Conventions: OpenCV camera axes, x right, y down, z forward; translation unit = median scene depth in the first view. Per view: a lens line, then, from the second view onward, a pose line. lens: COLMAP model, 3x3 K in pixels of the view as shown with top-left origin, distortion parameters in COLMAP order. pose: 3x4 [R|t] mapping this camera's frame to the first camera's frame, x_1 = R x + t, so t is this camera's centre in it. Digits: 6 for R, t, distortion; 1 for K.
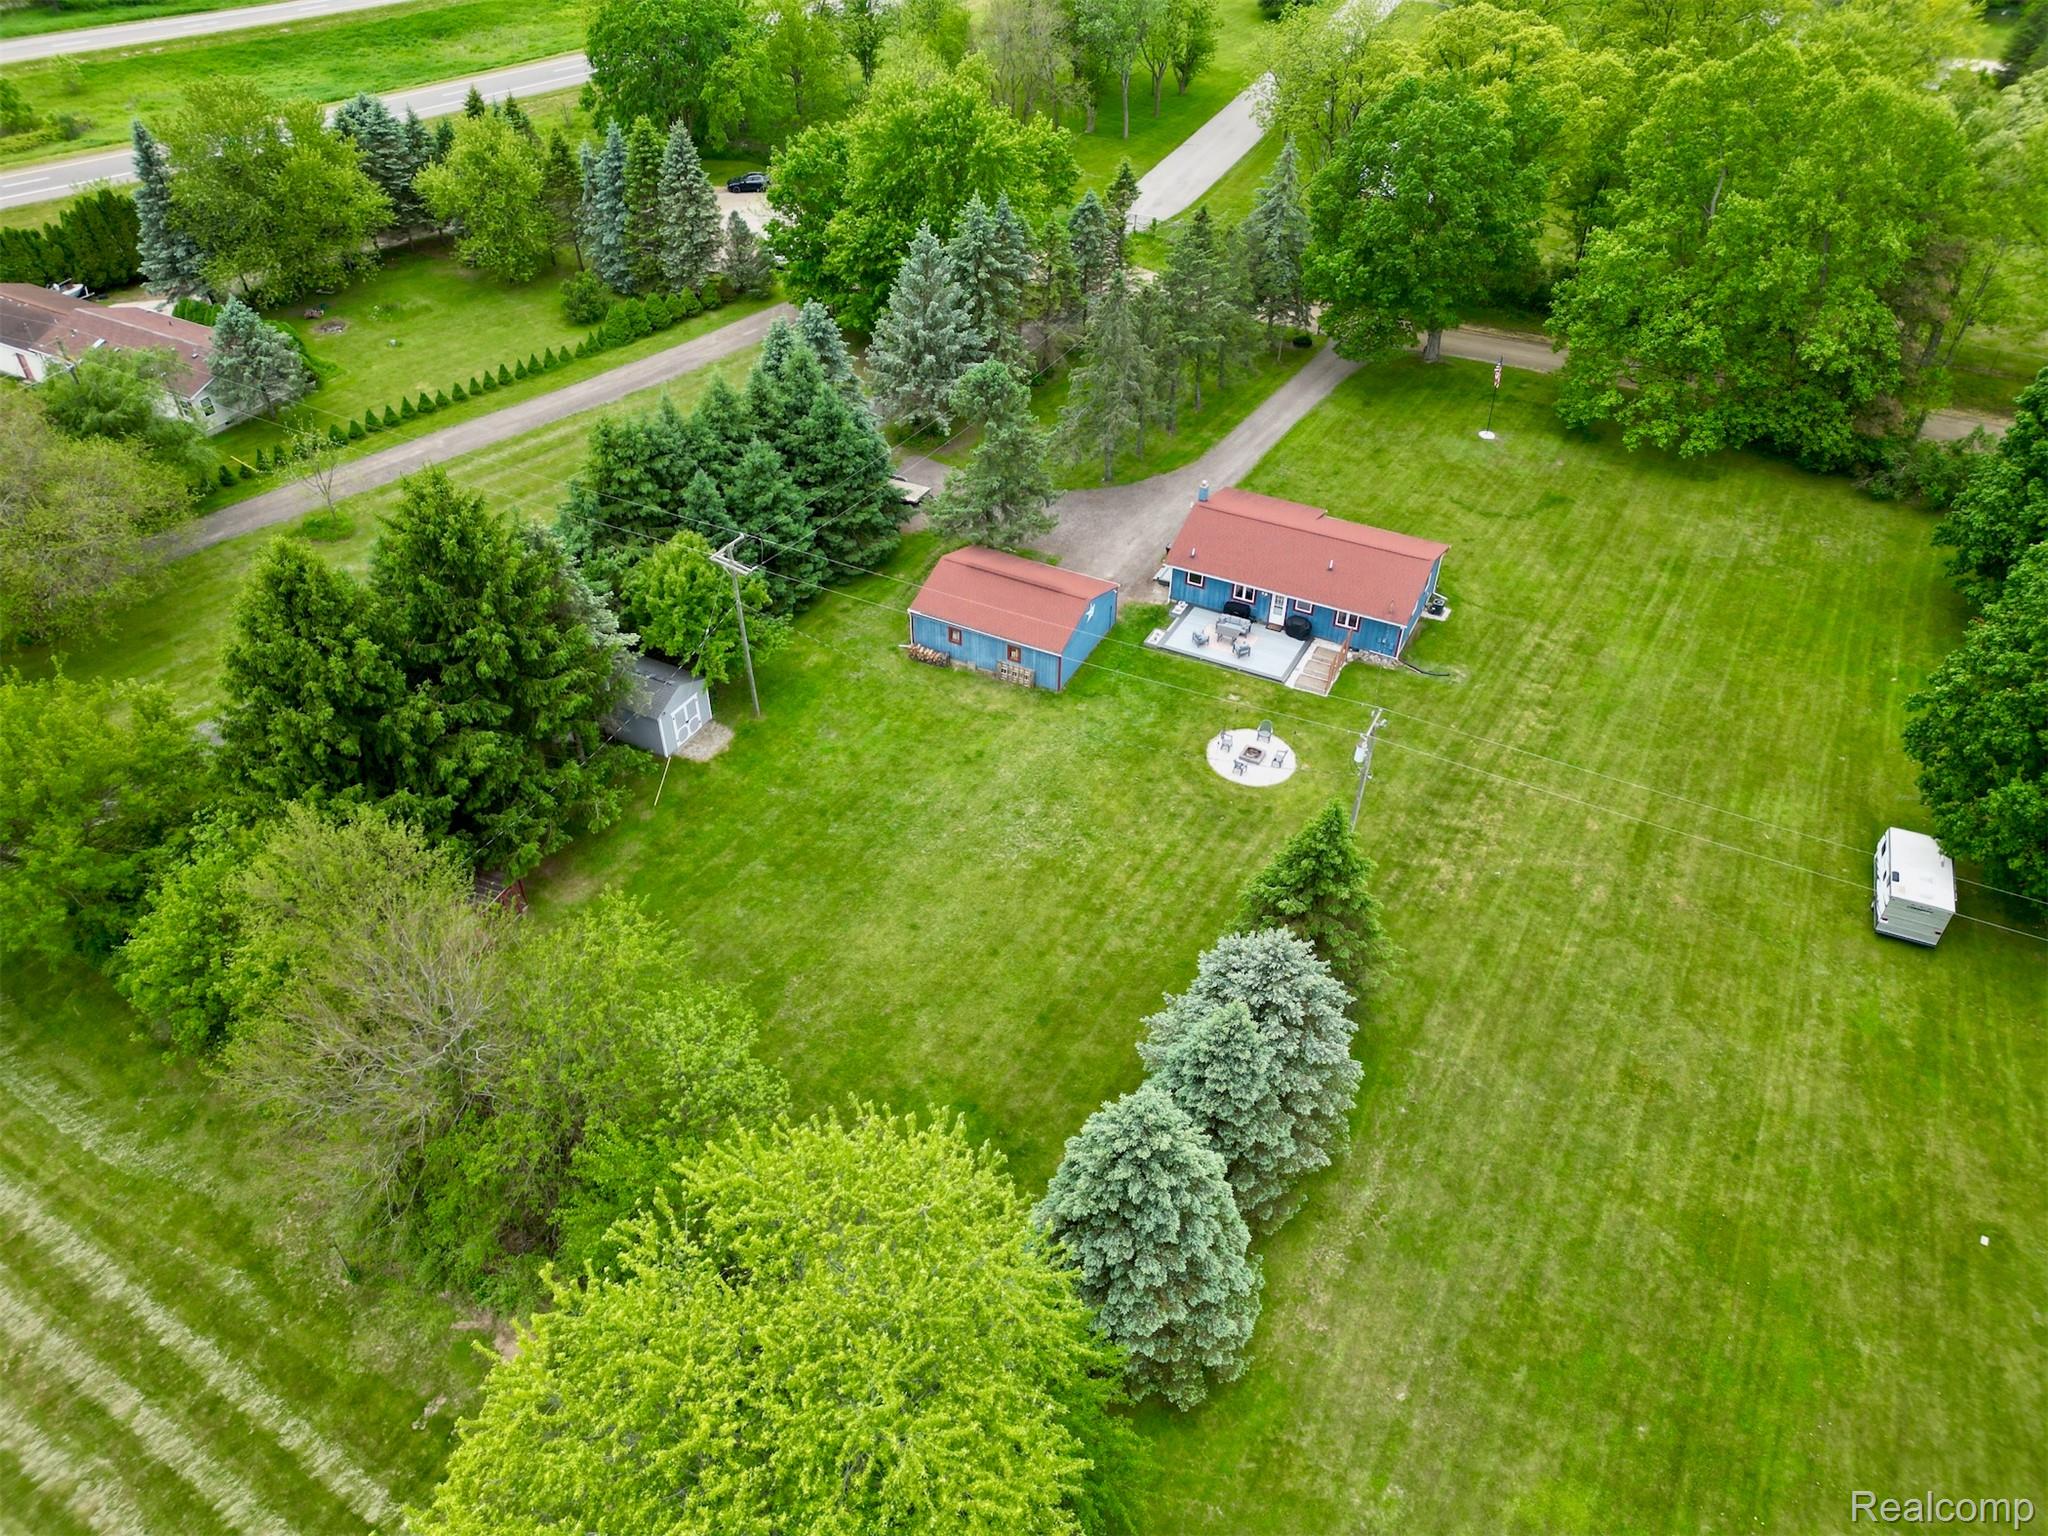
lens RADIAL K [[1414.2, 0, 1024.0], [0, 1414.2, 768.0], [0, 0, 1]] dist [0.068151, -0.057440]
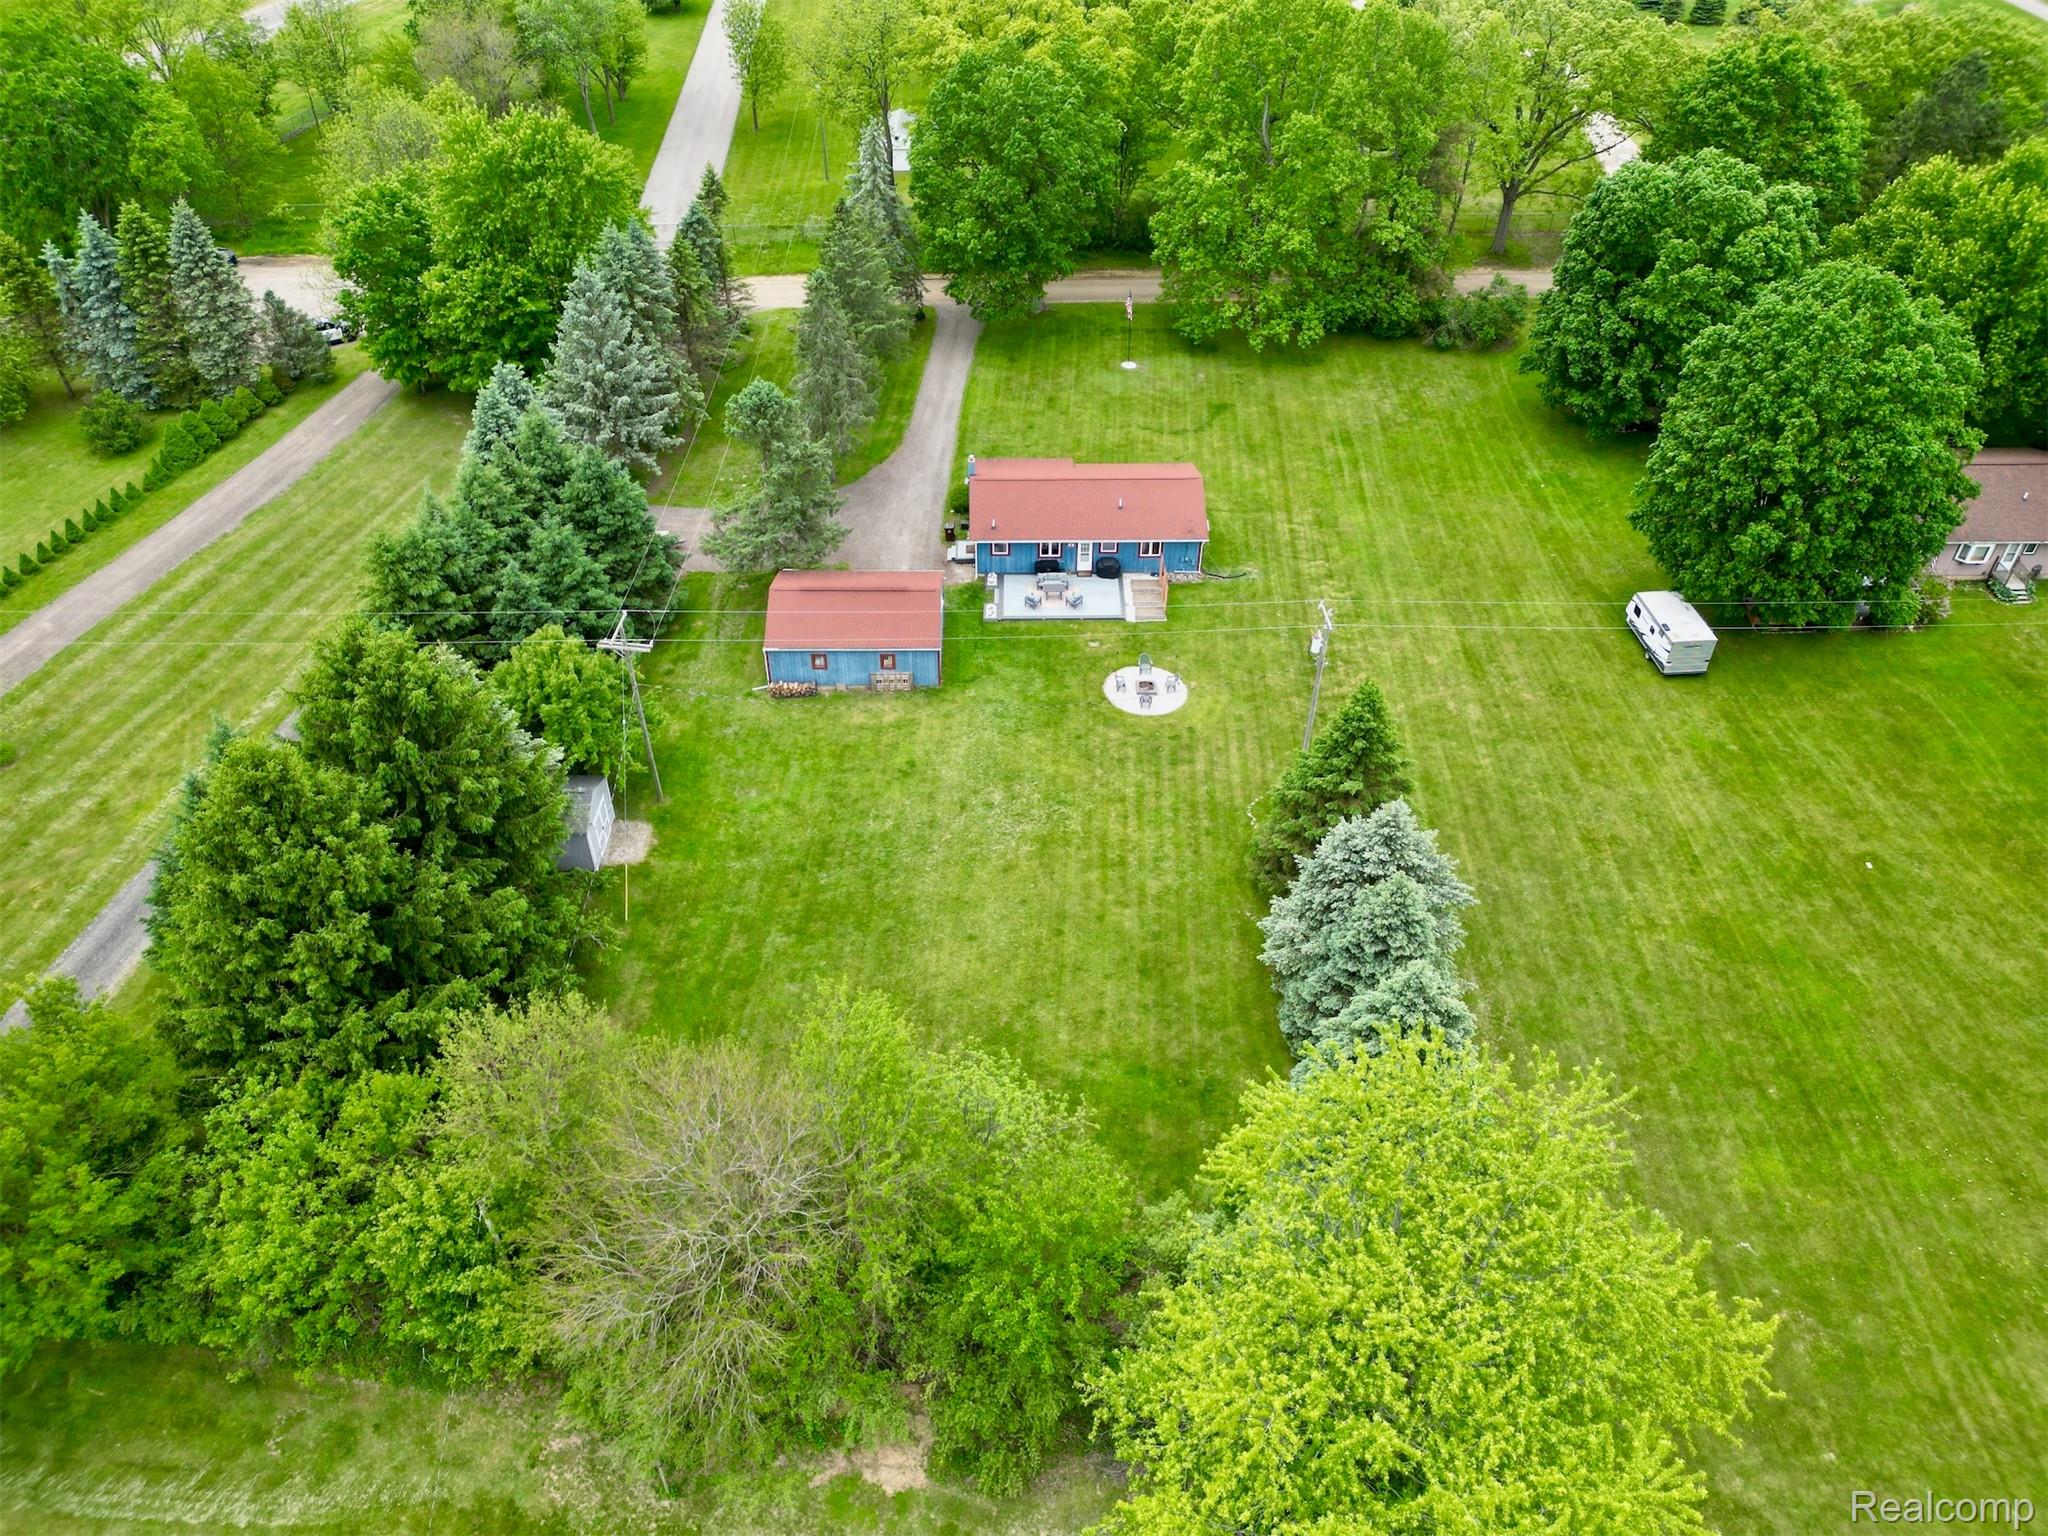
lens RADIAL K [[1414.2, 0, 1024.0], [0, 1414.2, 768.0], [0, 0, 1]] dist [0.068151, -0.057440]
pose [[0.884709, -0.301926, 0.355148, -0.281450], [0.299528, 0.951994, 0.063174, -0.041406], [-0.357173, 0.050486, 0.932673, 0.040229]]
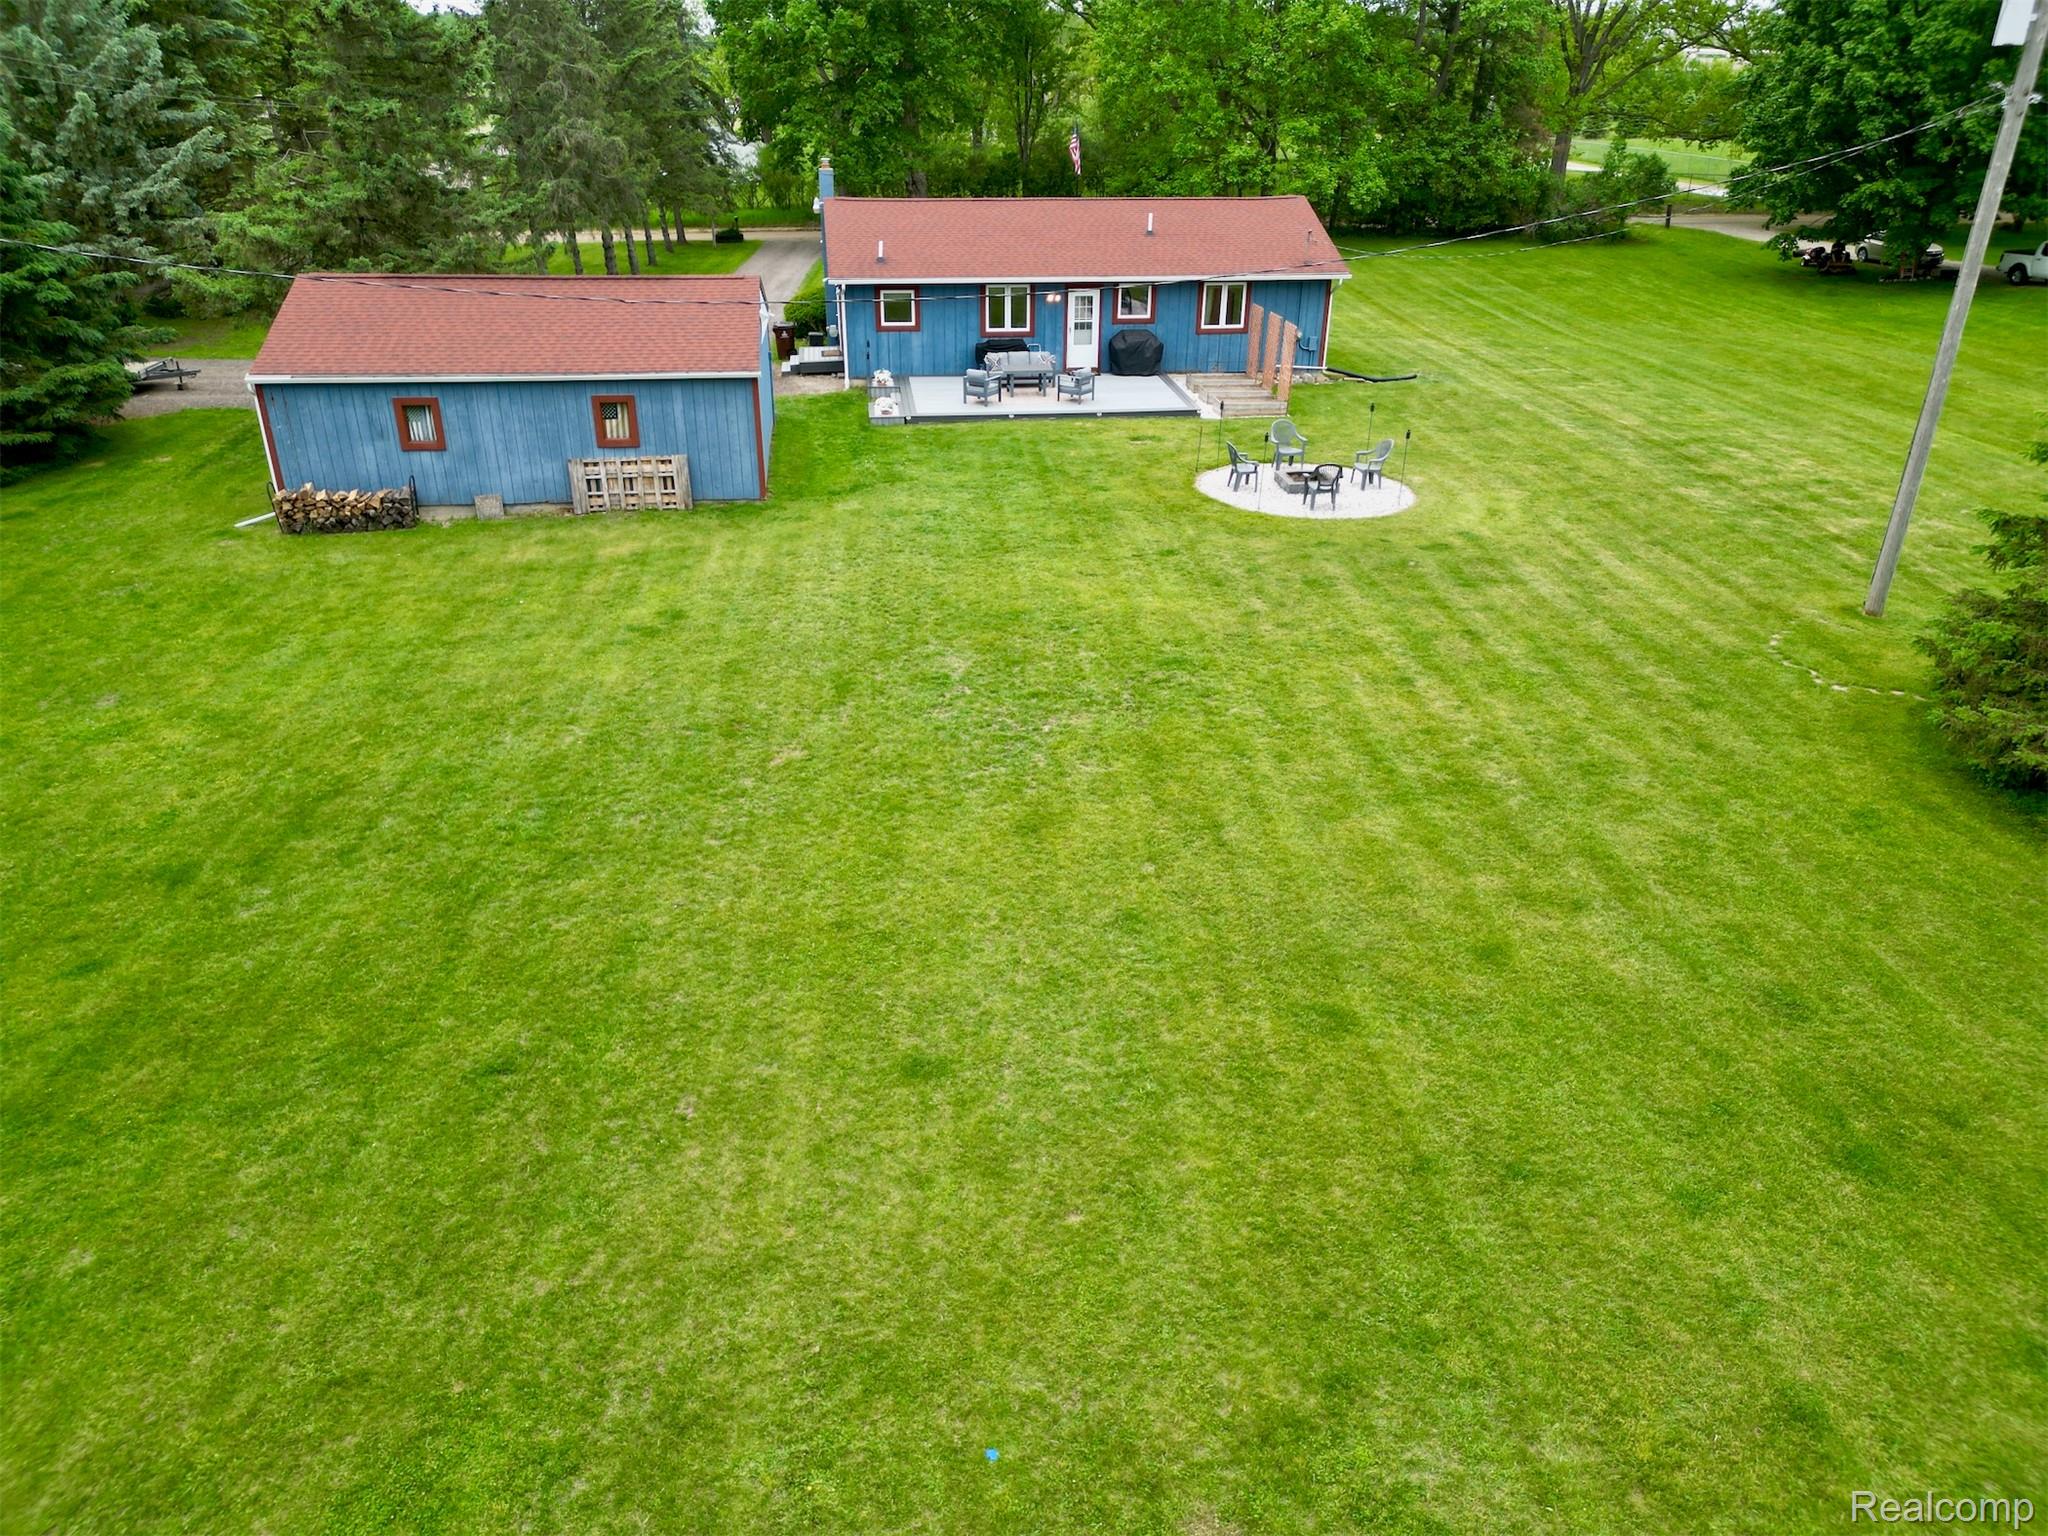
lens RADIAL K [[1454.5, 0, 1025.9], [0, 1454.5, 733.4], [0, 0, 1]] dist [0.061653, -0.070593]
pose [[0.825901, -0.239377, 0.510476, -0.123677], [0.358007, 0.922103, -0.146821, 0.080728], [-0.435566, 0.304014, 0.847265, 0.624183]]
